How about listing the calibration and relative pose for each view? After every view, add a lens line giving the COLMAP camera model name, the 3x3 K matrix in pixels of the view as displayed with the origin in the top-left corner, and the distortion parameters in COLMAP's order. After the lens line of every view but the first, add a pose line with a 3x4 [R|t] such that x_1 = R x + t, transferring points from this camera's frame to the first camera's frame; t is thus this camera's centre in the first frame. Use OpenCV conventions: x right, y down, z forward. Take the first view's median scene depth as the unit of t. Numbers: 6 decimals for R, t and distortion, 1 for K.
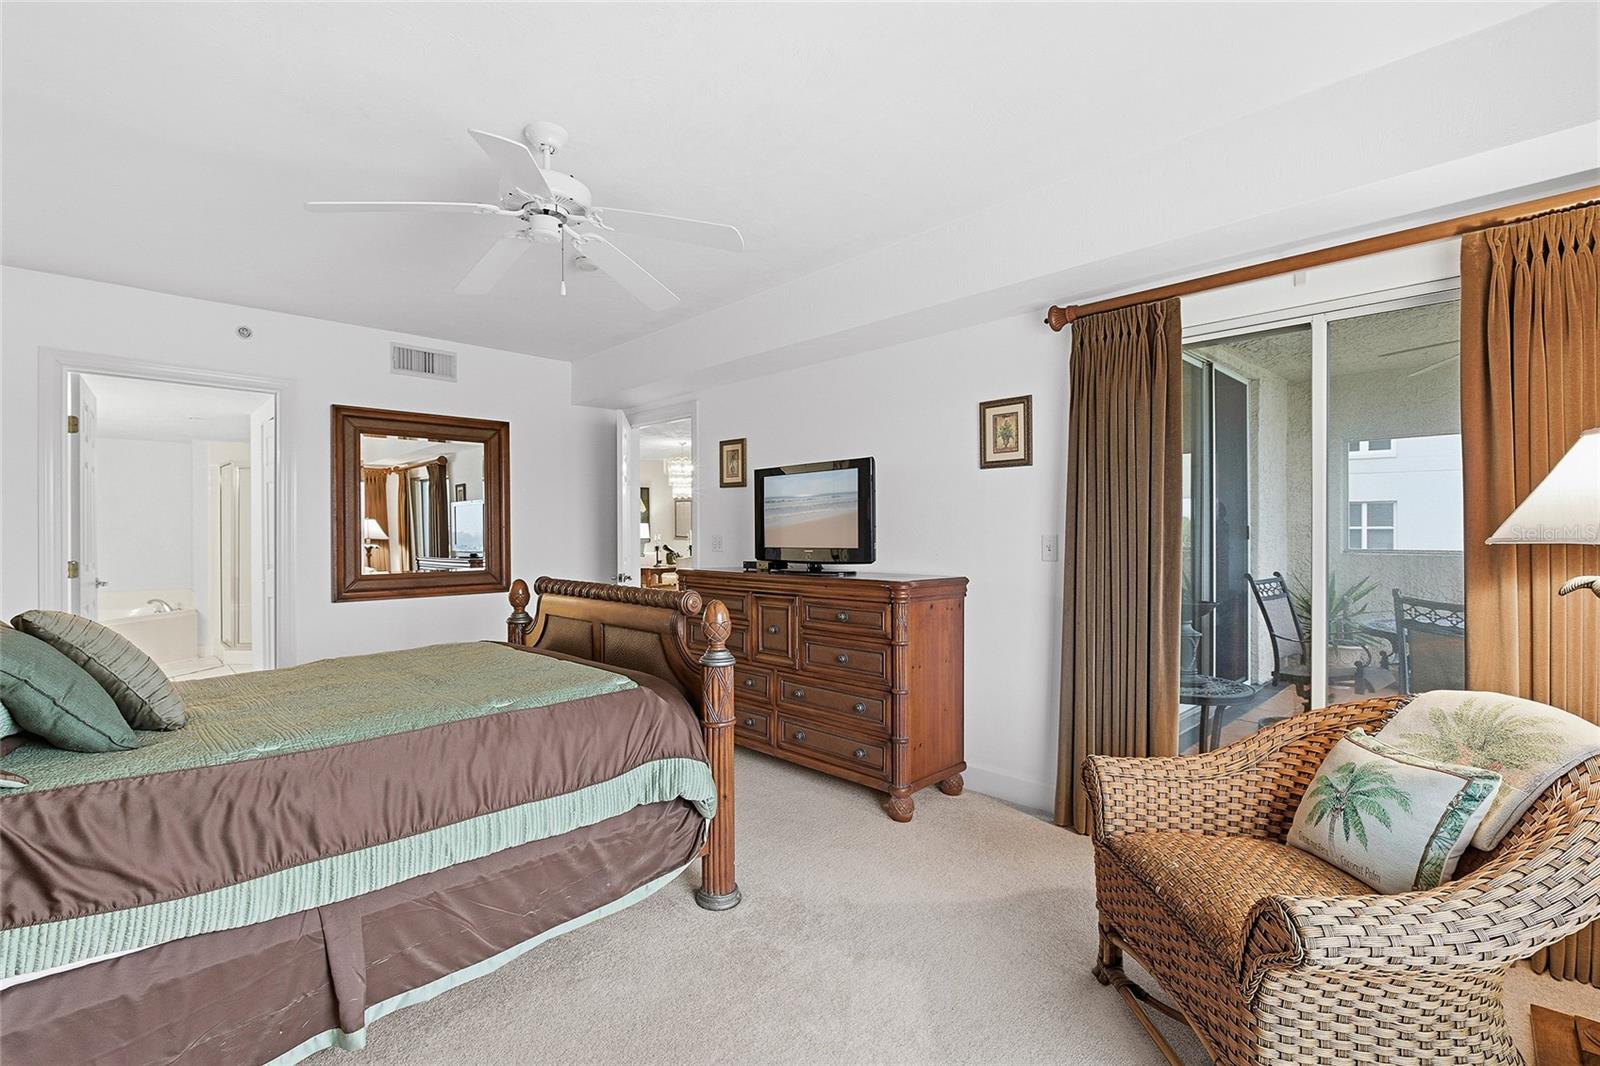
lens RADIAL K [[728.6, 0, 795.3], [0, 728.6, 527.6], [0, 0, 1]] dist [0.000705, 0.000233]
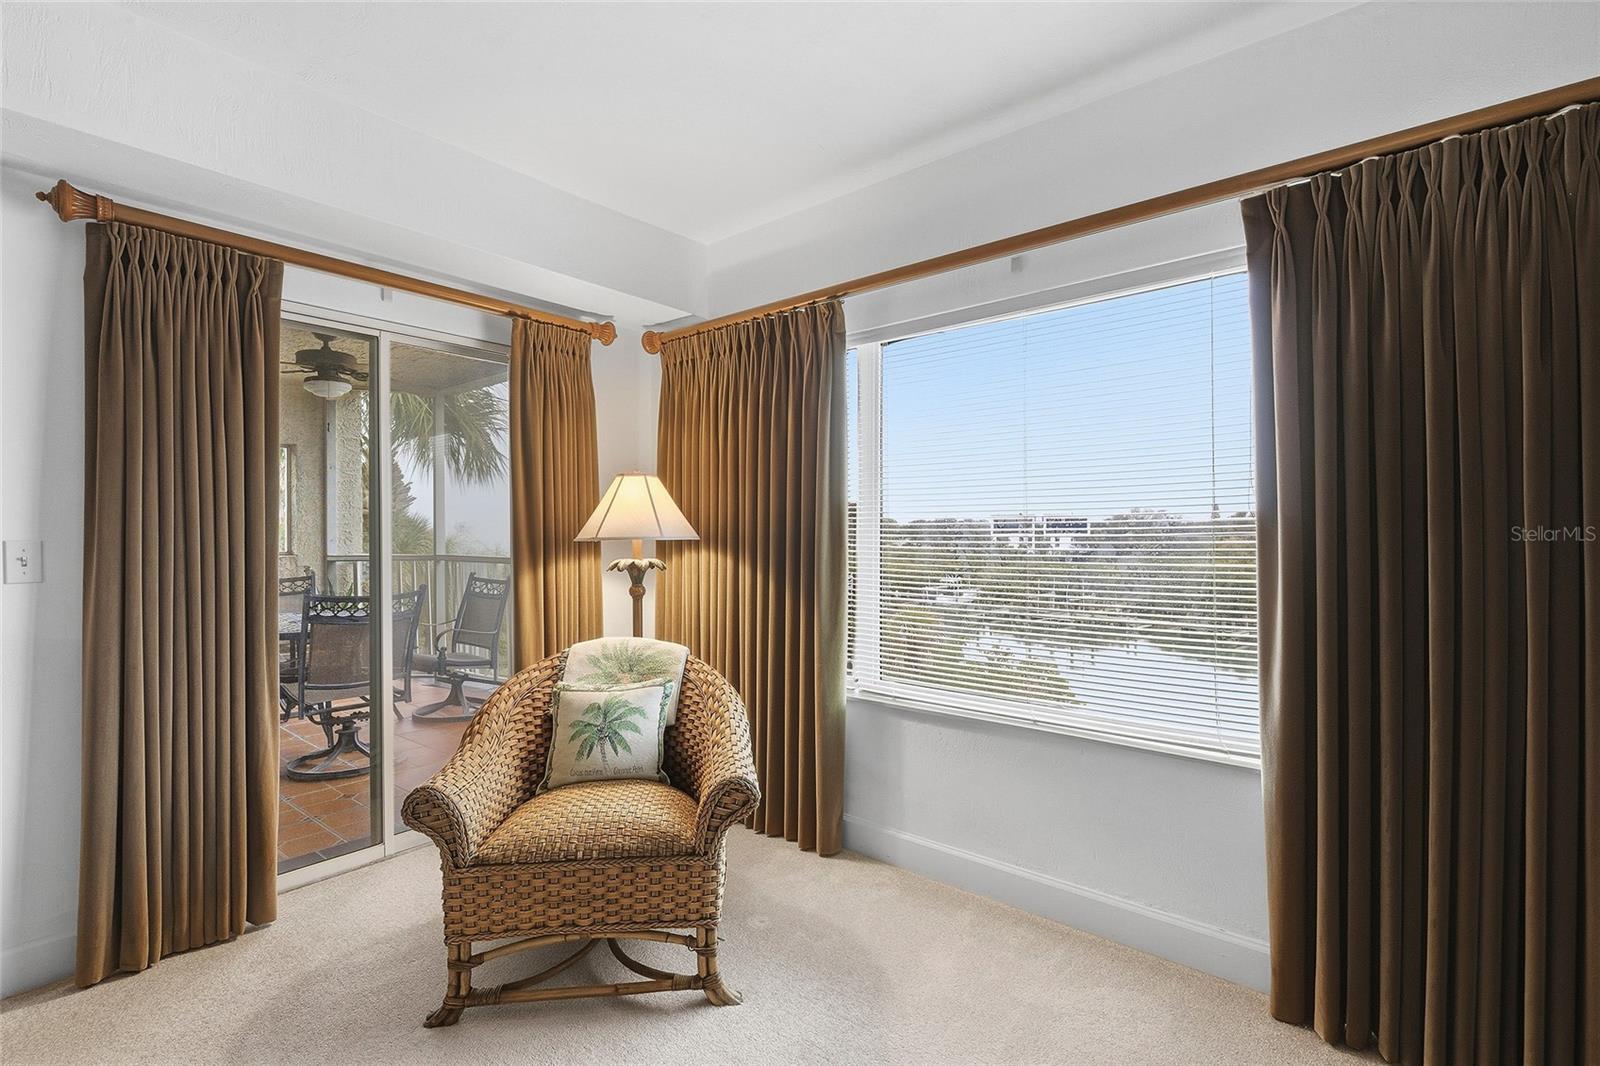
lens RADIAL K [[728.6, 0, 795.3], [0, 728.6, 527.6], [0, 0, 1]] dist [0.000705, 0.000233]
pose [[-0.112213, 0.011012, 0.993623, -0.556688], [-0.000366, 0.999938, -0.011123, 0.010625], [-0.993684, -0.001611, -0.112202, 0.694308]]
